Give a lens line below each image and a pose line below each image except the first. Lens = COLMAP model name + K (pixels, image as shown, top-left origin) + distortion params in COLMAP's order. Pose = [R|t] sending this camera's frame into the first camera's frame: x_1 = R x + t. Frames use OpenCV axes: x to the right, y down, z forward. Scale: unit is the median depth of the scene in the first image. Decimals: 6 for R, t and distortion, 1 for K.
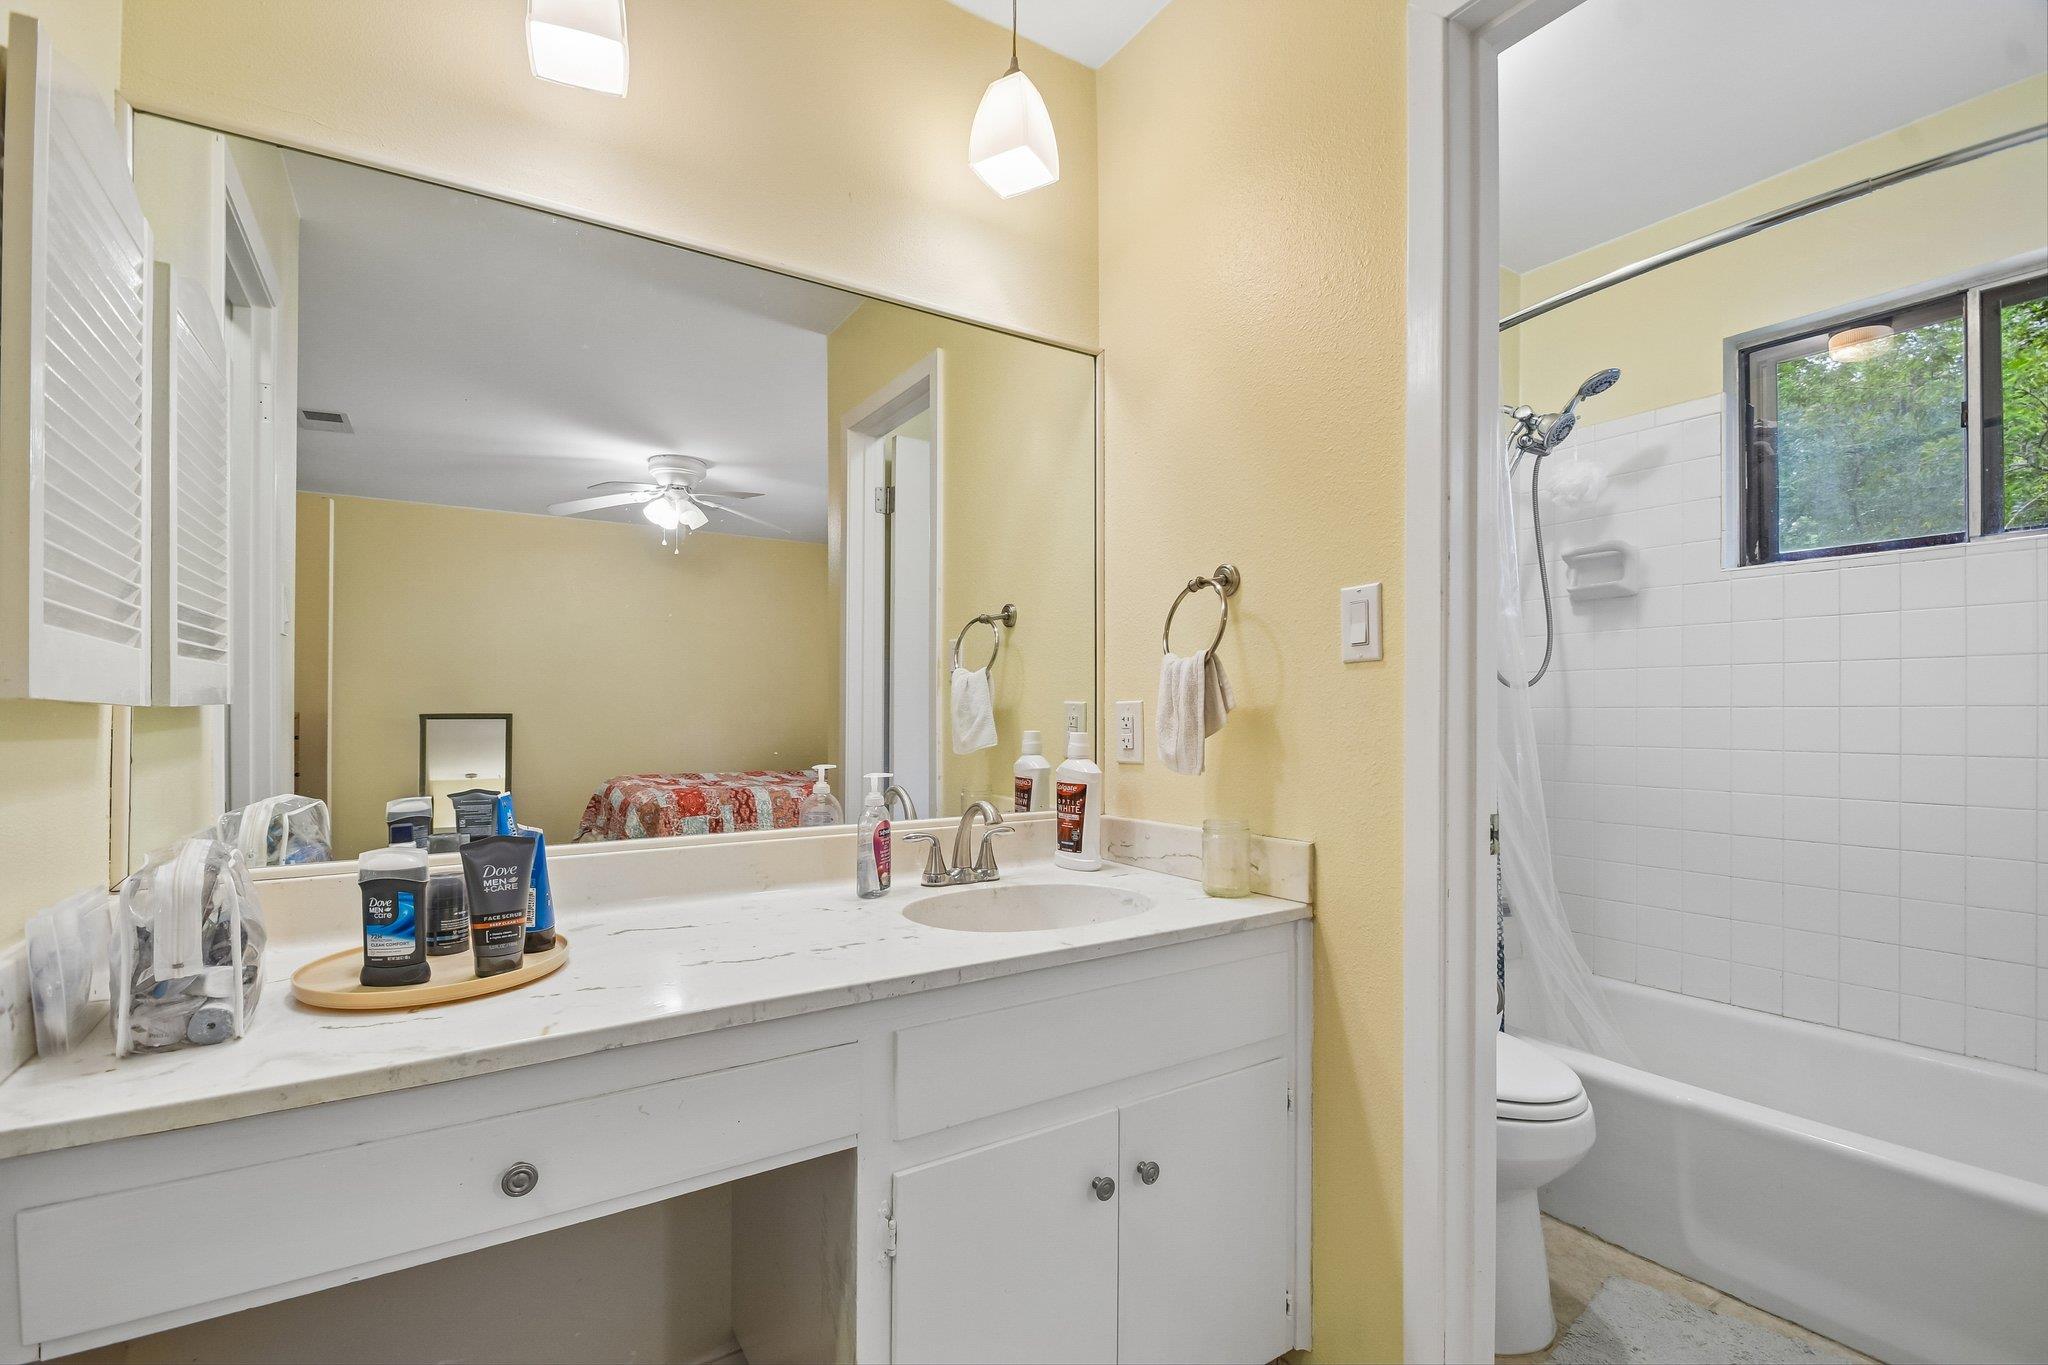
lens RADIAL K [[902.6, 0, 1017.0], [0, 902.6, 718.3], [0, 0, 1]] dist [0.014320, -0.016257]
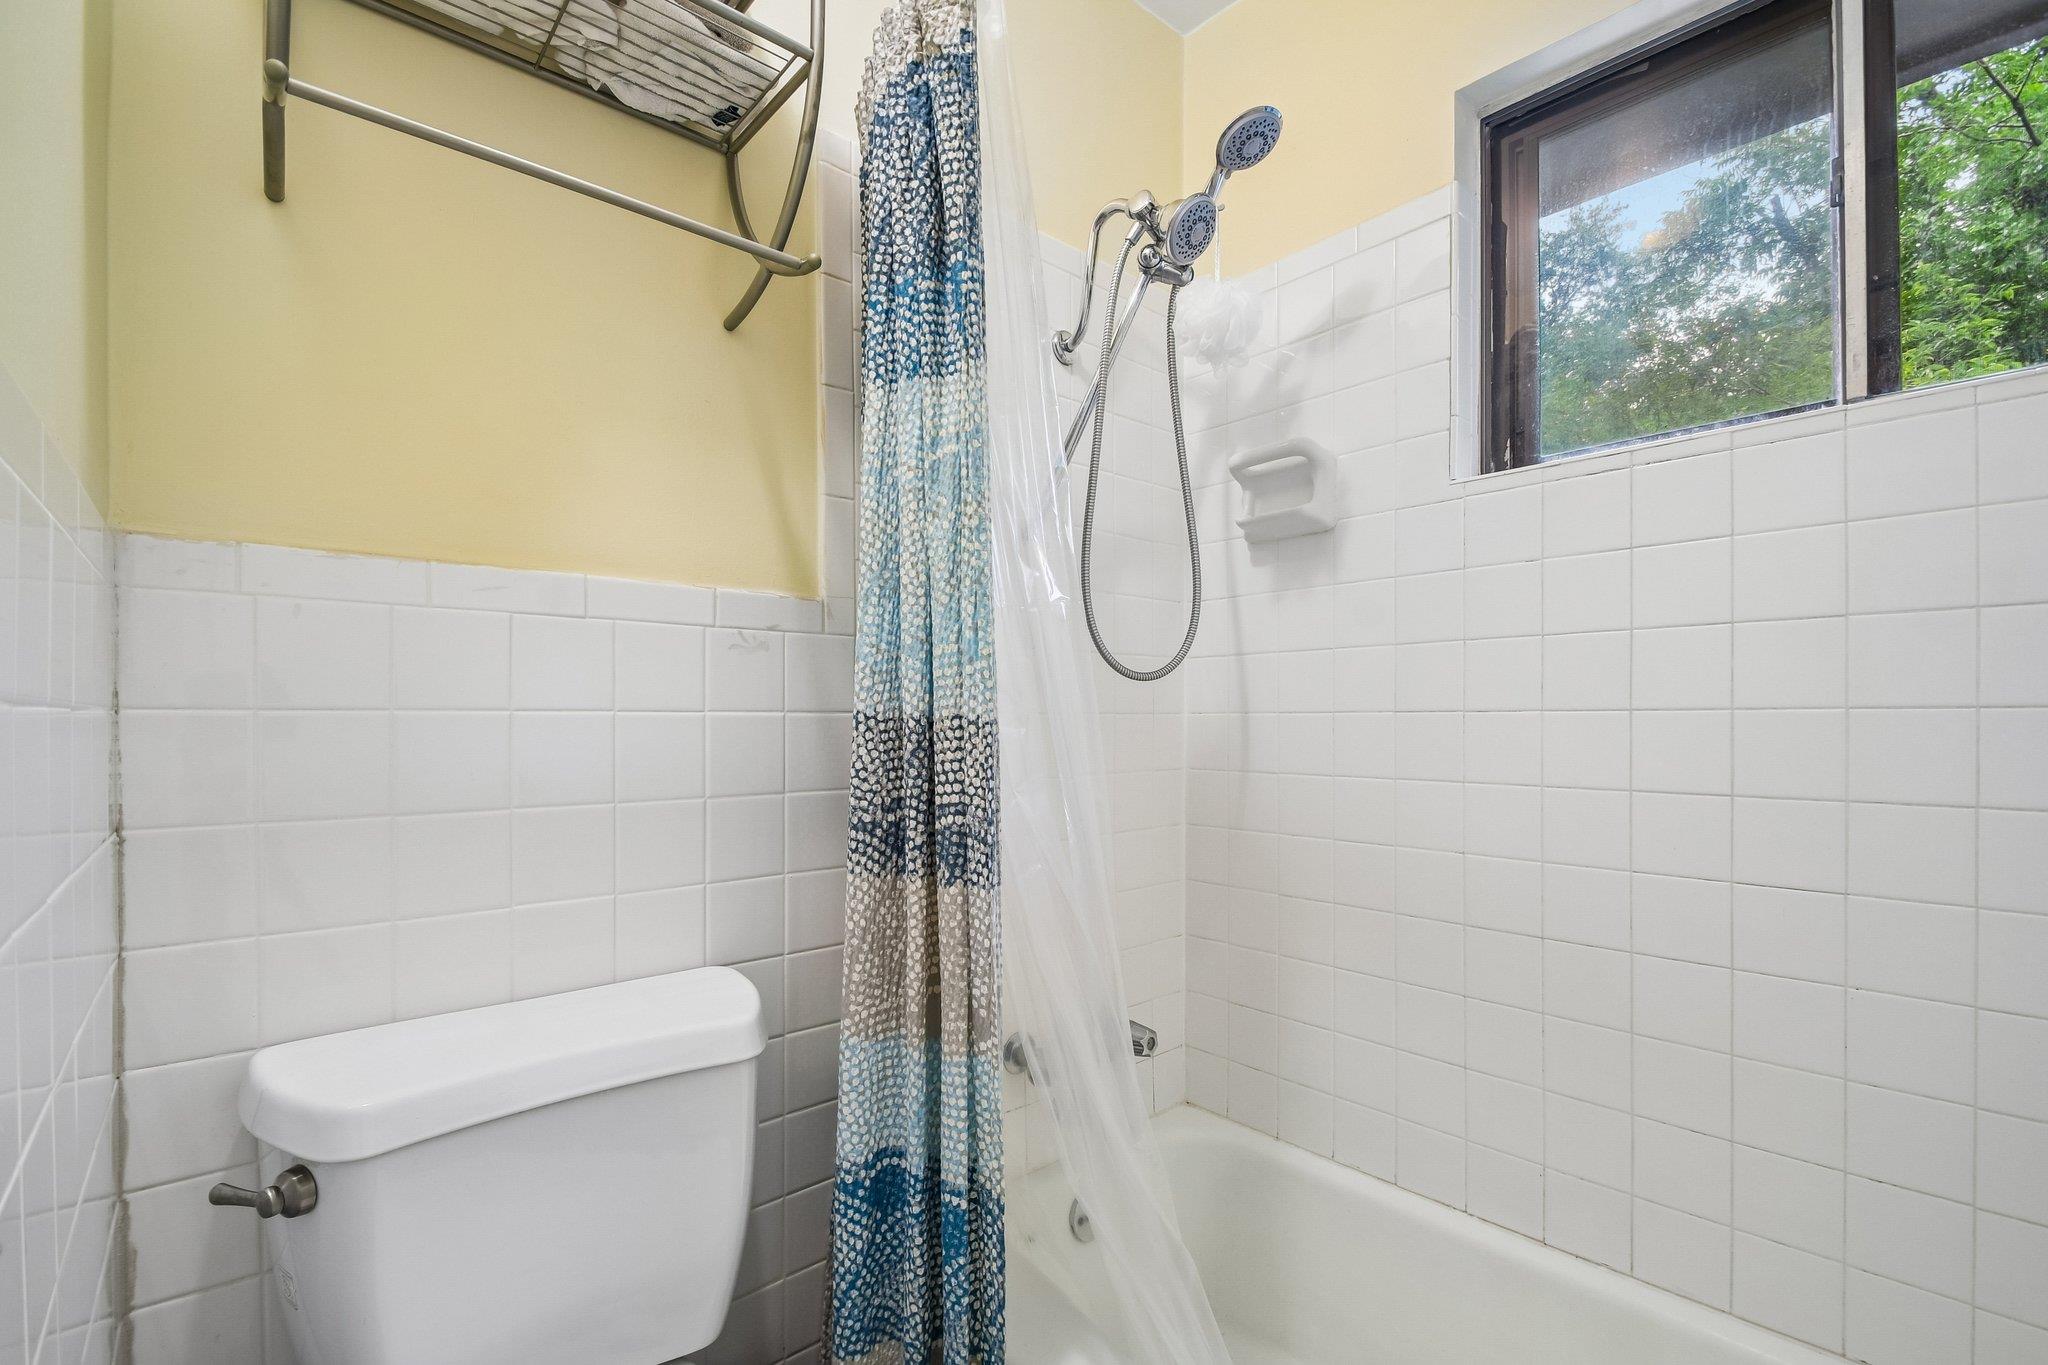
lens RADIAL K [[901.4, 0, 1020.6], [0, 901.4, 726.8], [0, 0, 1]] dist [0.012722, -0.016701]
pose [[0.990468, -0.000784, 0.137738, 0.410447], [0.000825, 1.000000, -0.000237, -0.002430], [-0.137738, 0.000348, 0.990469, 0.445295]]
